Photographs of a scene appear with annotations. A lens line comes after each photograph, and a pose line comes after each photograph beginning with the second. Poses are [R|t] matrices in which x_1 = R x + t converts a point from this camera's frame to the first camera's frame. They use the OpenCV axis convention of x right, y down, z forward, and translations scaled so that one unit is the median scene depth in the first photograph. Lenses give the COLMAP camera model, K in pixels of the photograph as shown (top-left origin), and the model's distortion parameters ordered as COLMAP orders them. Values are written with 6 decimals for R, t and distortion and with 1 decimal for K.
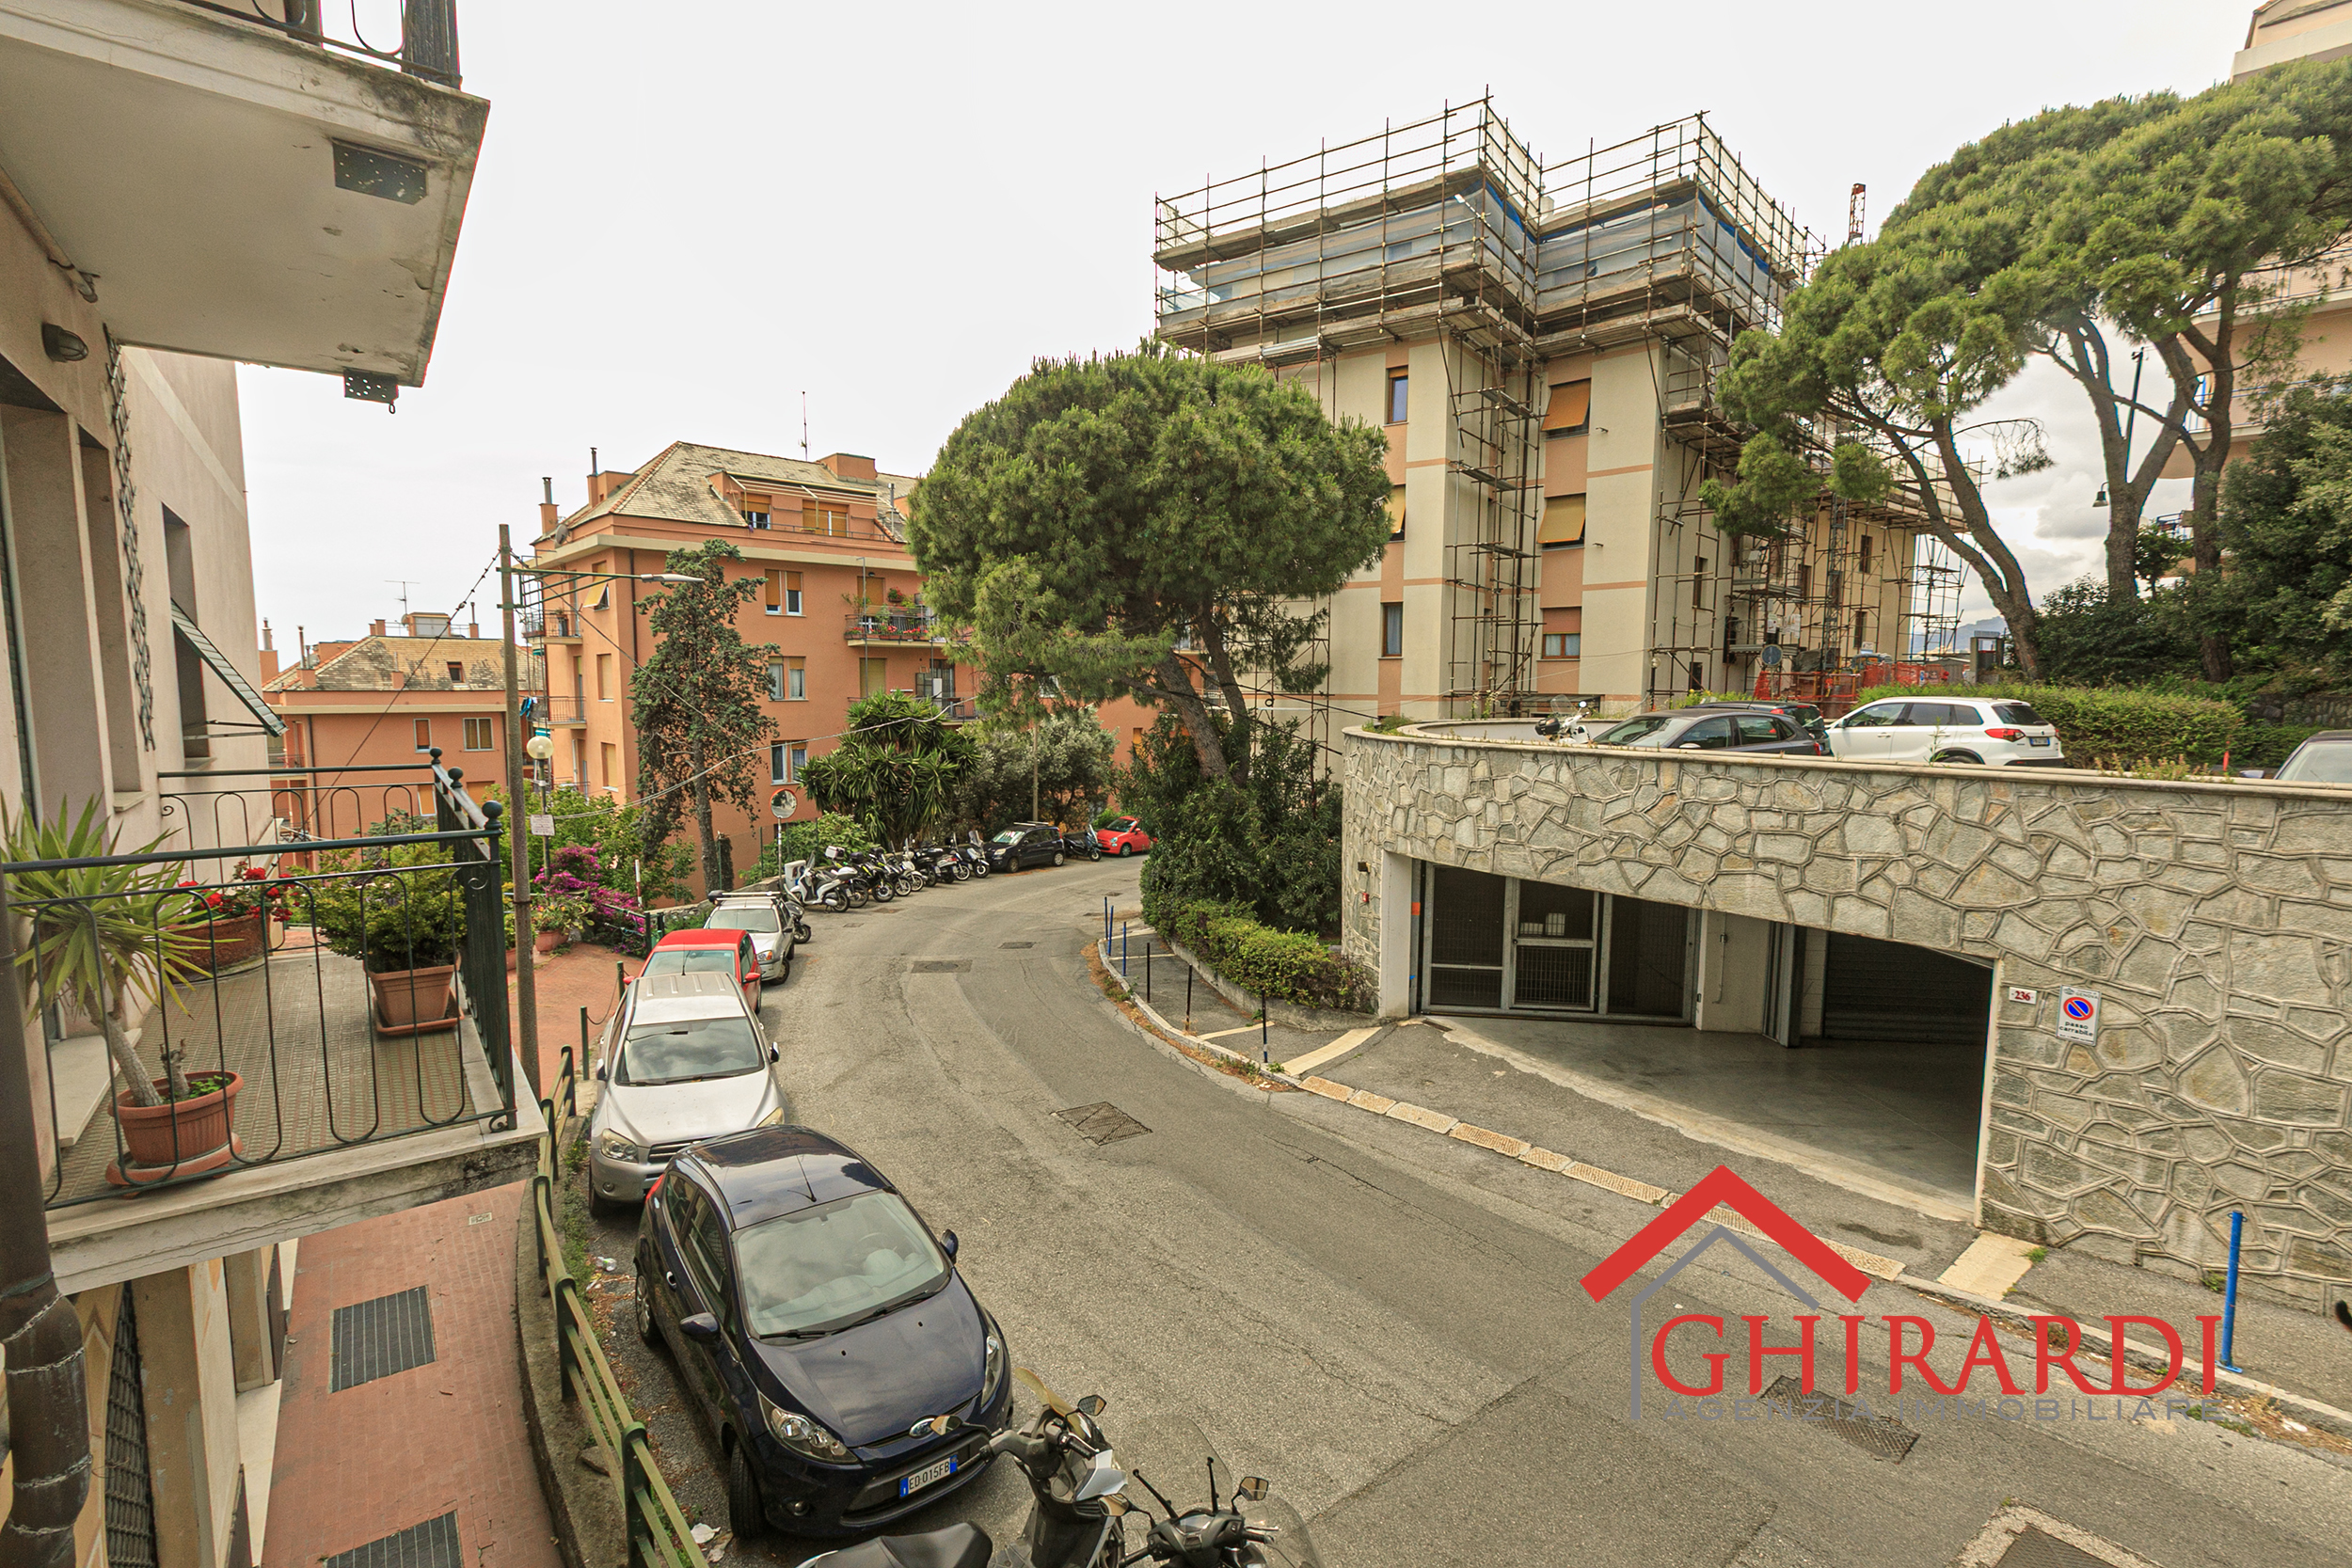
lens RADIAL K [[1058.0, 0, 1166.6], [0, 1058.0, 794.7], [0, 0, 1]] dist [0.003634, -0.005351]
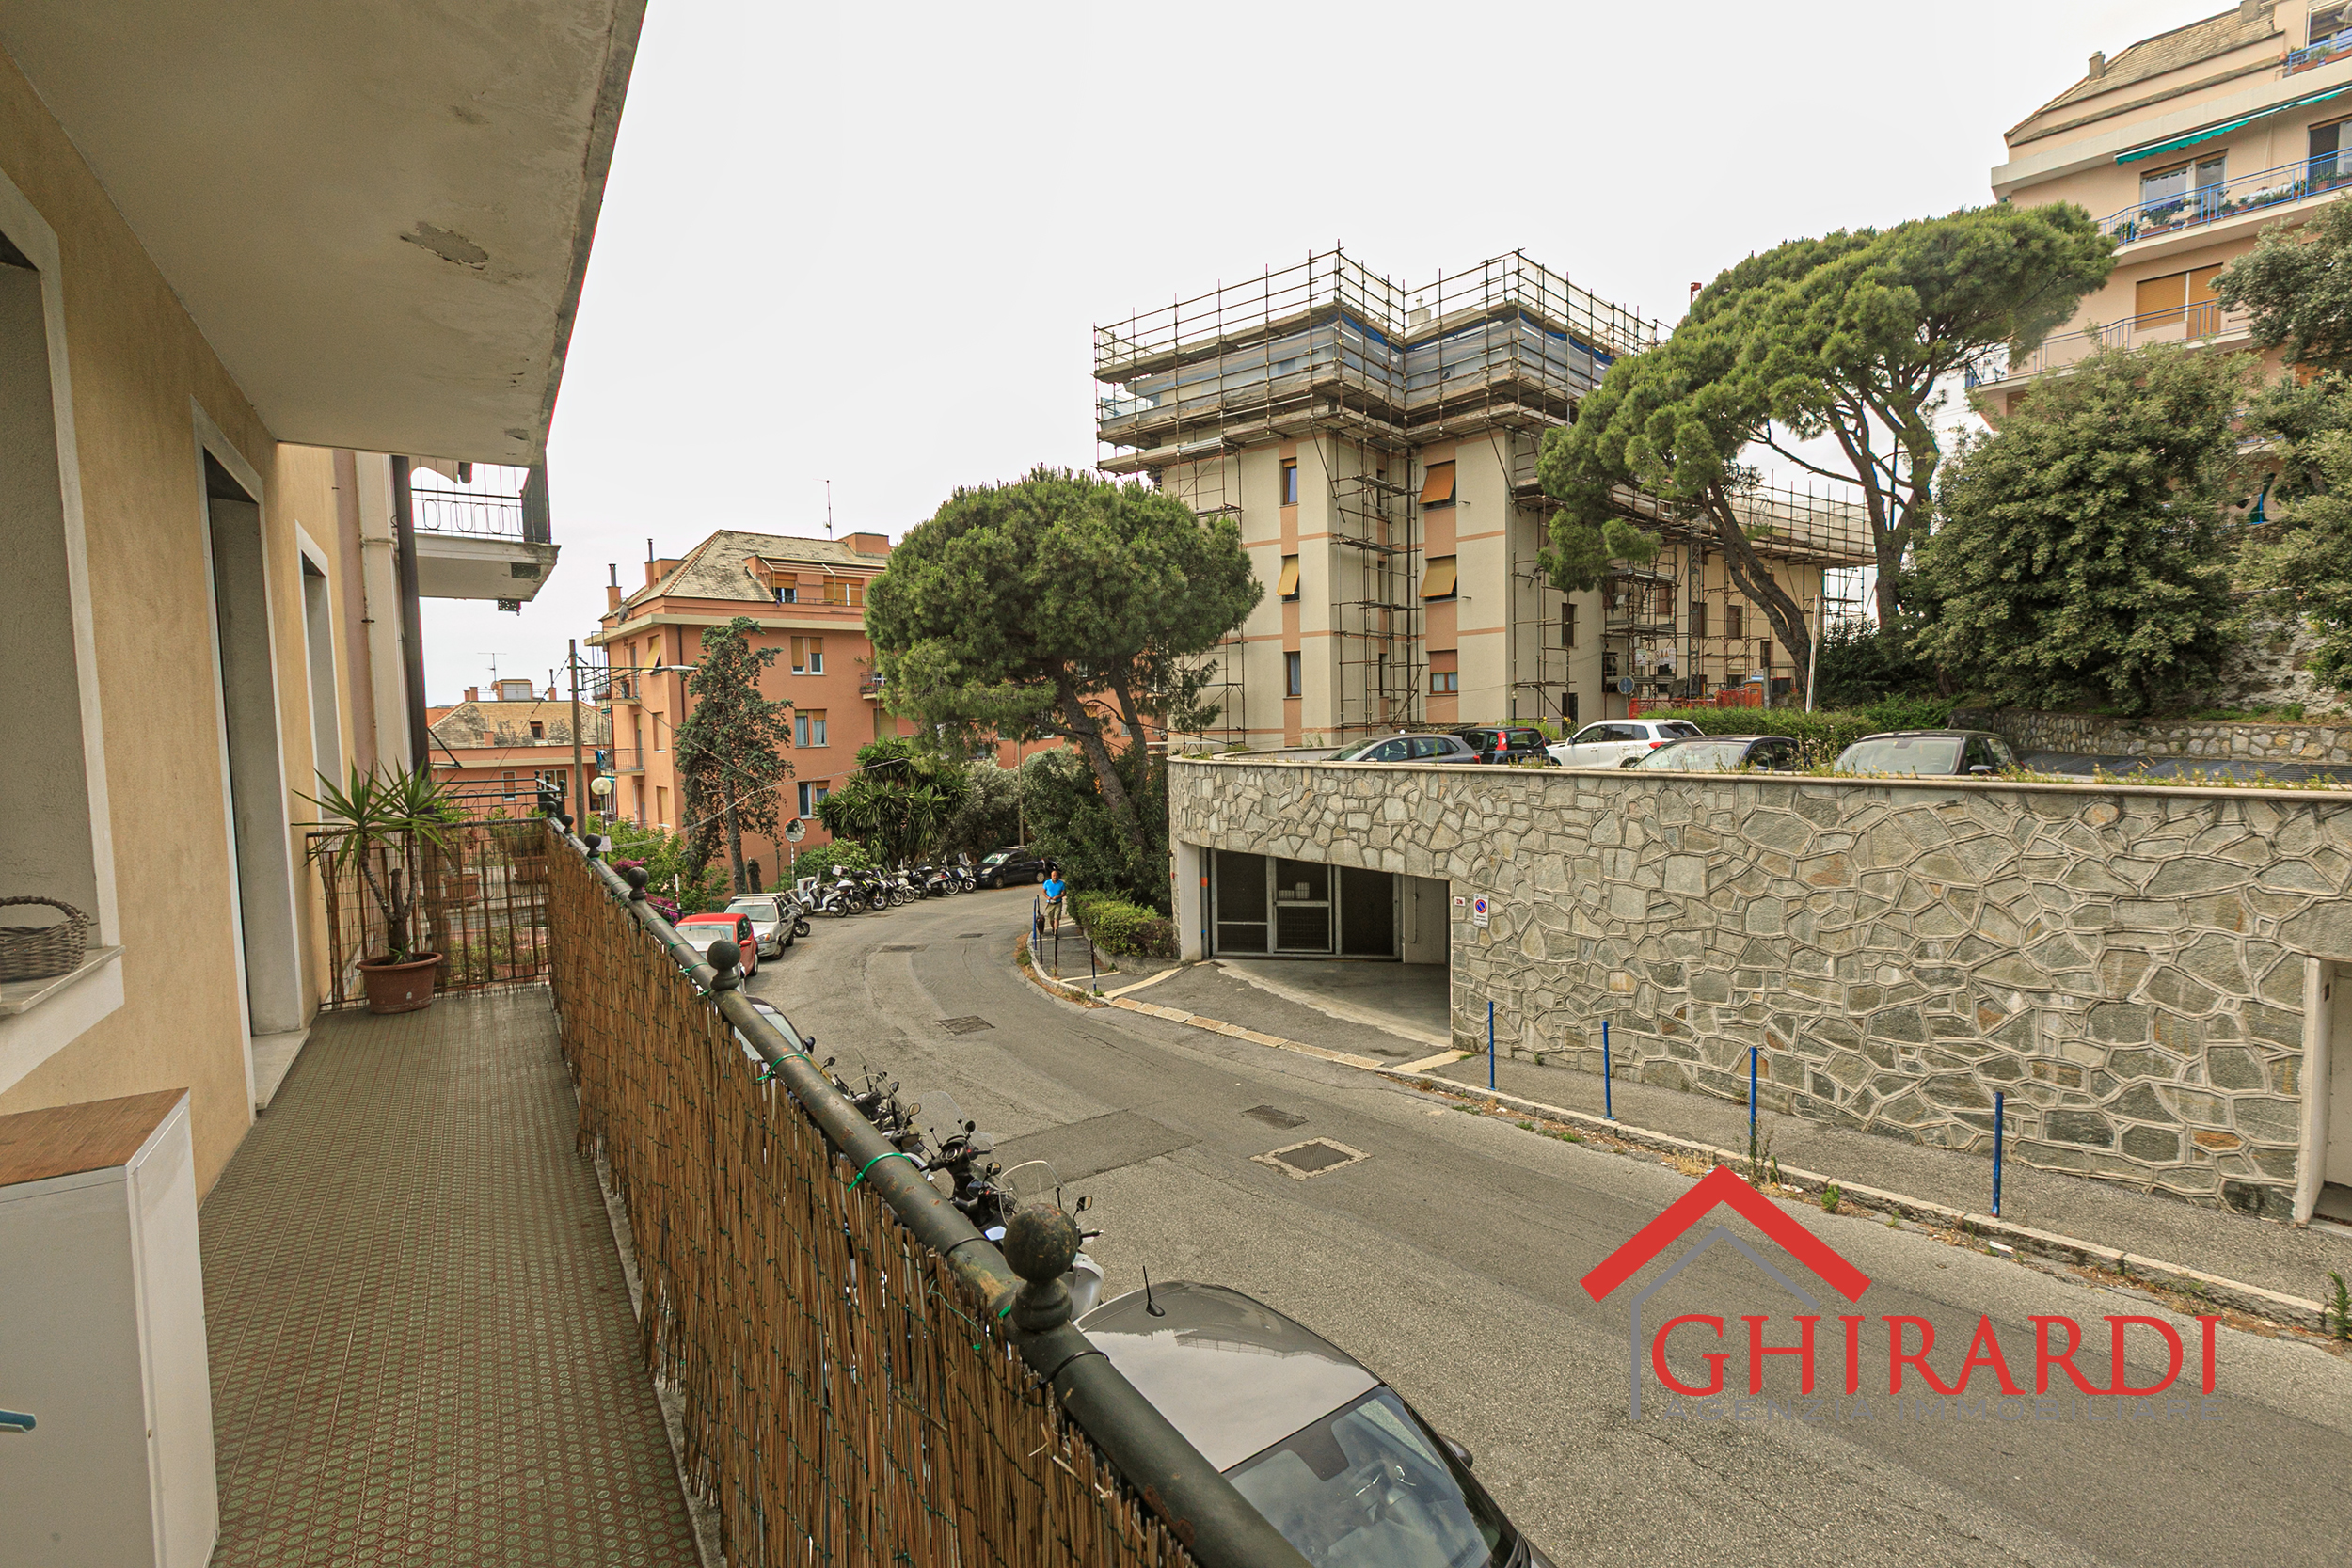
lens RADIAL K [[1058.5, 0, 1162.7], [0, 1058.5, 792.2], [0, 0, 1]] dist [-0.001648, 0.000292]
pose [[0.998200, -0.024258, -0.054850, 0.138002], [0.022104, 0.998973, -0.039543, 0.023249], [0.055753, 0.038260, 0.997711, -0.213531]]
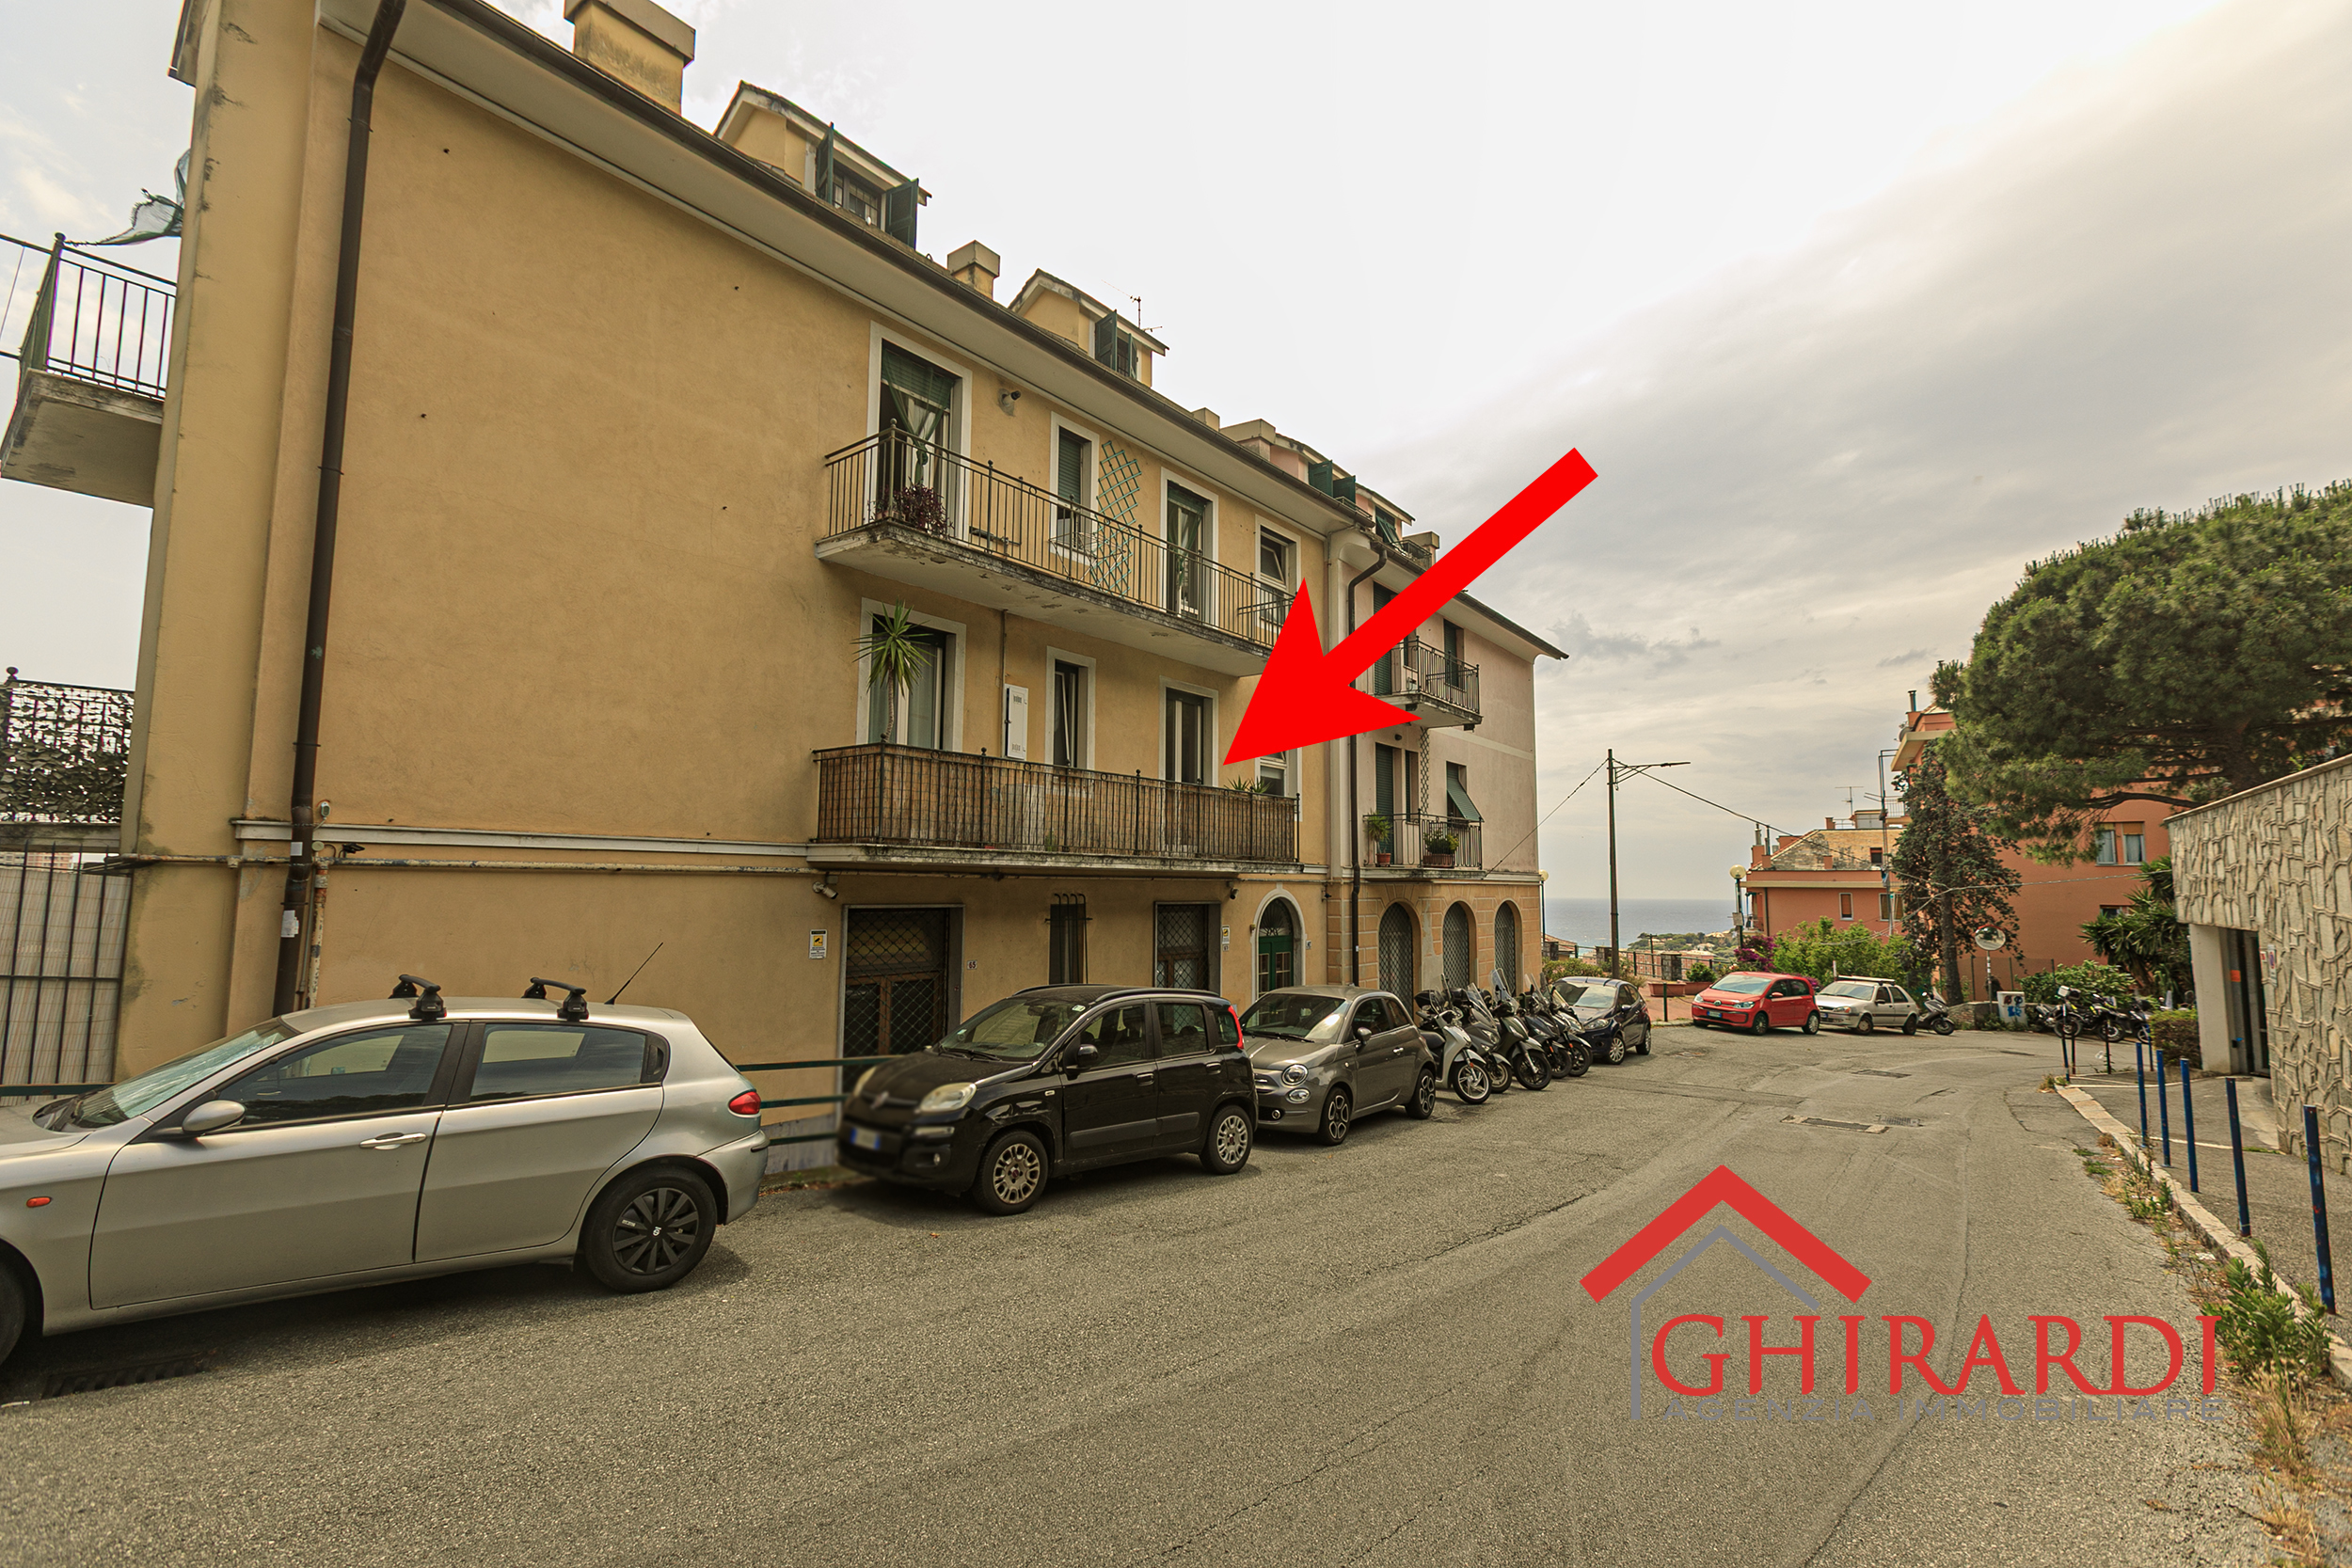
lens RADIAL K [[1058.5, 0, 1162.7], [0, 1058.5, 792.2], [0, 0, 1]] dist [-0.001648, 0.000292]
pose [[0.270623, -0.088691, -0.958591, 0.538655], [-0.105475, 0.987021, -0.121098, 0.088386], [0.956890, 0.133880, 0.257756, -0.210628]]
